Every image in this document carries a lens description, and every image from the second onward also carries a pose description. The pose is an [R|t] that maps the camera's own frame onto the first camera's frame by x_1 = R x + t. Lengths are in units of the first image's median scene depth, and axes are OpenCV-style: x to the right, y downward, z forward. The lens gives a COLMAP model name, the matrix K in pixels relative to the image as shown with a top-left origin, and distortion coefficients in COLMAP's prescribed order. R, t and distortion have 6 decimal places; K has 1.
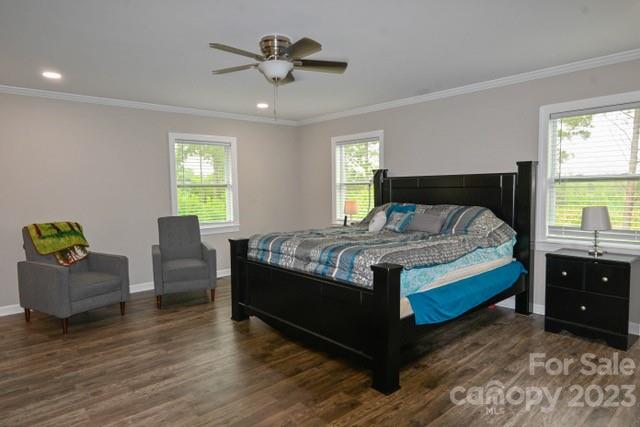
lens RADIAL K [[396.8, 0, 320.3], [0, 396.8, 215.7], [0, 0, 1]] dist [0.004575, -0.000858]
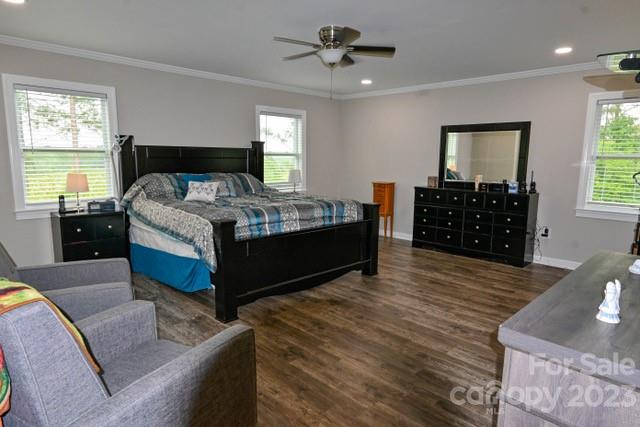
lens RADIAL K [[396.8, 0, 320.3], [0, 396.8, 215.7], [0, 0, 1]] dist [0.004575, -0.000858]
pose [[-0.065911, -0.132199, 0.989029, -1.152107], [0.061590, 0.988756, 0.136267, -0.055001], [-0.995923, 0.069895, -0.057028, 0.983651]]
